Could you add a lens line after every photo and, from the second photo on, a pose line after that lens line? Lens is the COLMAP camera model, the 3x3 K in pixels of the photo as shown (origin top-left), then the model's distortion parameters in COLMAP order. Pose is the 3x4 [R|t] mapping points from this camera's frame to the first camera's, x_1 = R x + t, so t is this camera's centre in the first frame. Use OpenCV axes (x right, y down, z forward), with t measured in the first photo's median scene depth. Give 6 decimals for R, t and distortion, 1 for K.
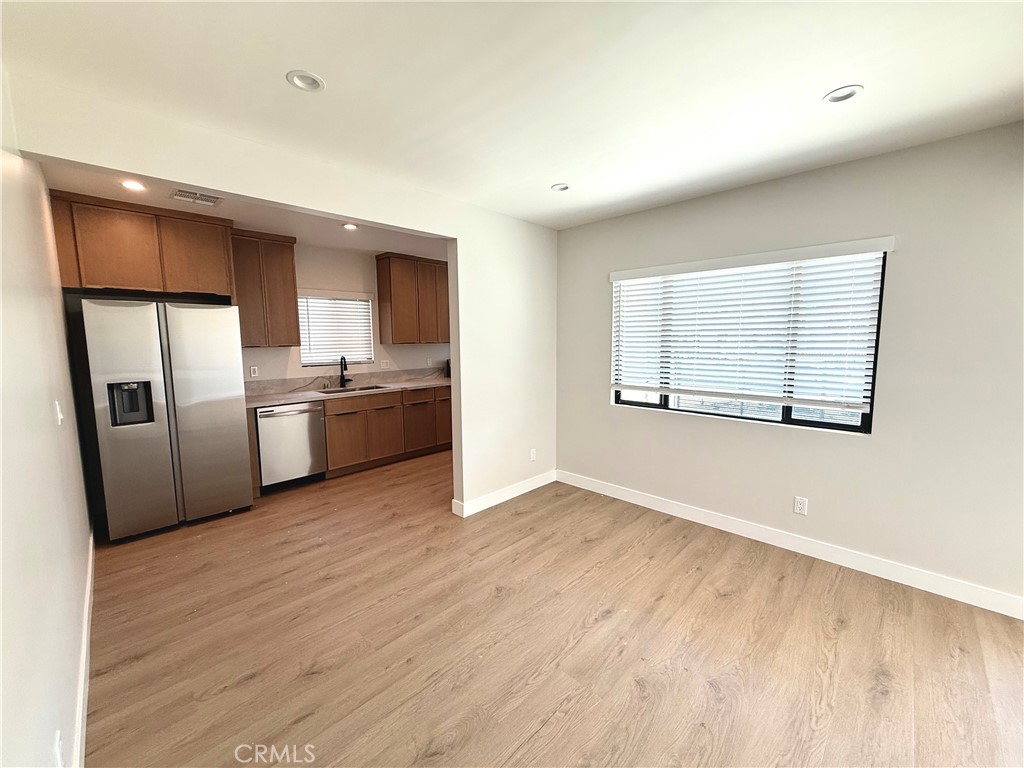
lens RADIAL K [[408.7, 0, 507.8], [0, 408.7, 383.4], [0, 0, 1]] dist [0.000929, 0.000091]
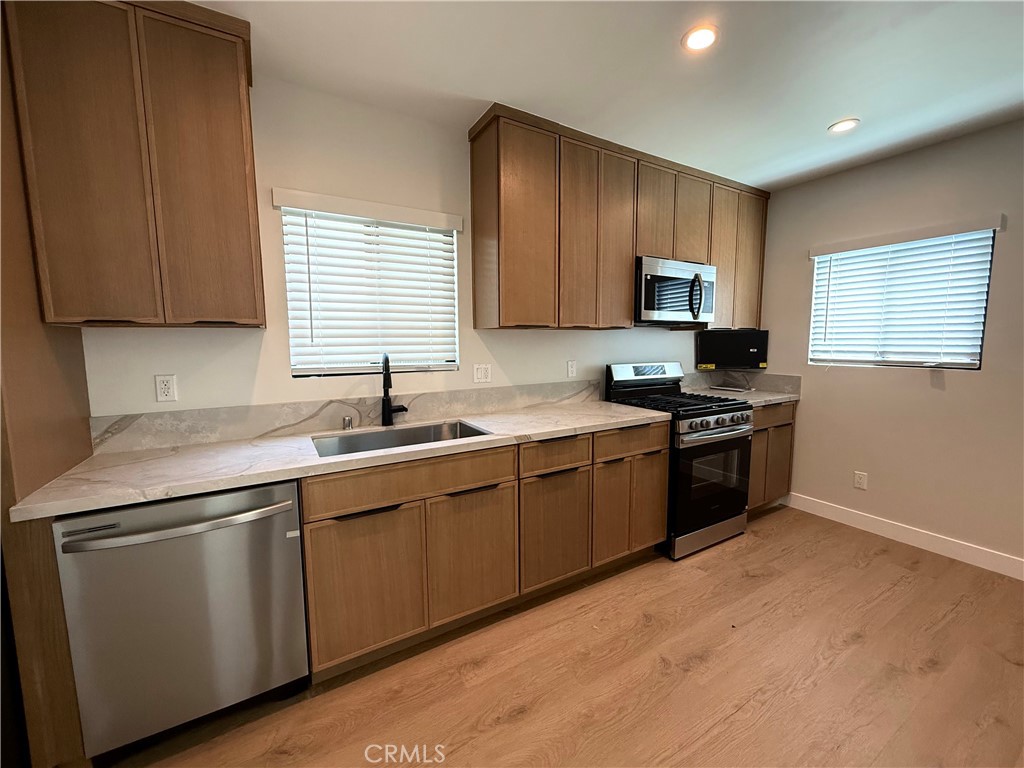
lens RADIAL K [[408.7, 0, 507.8], [0, 408.7, 383.4], [0, 0, 1]] dist [0.000929, 0.000091]
pose [[0.965558, 0.030525, -0.258391, -0.158871], [-0.031943, 0.999489, -0.001287, -0.036909], [0.258219, 0.009497, 0.966040, 0.582028]]
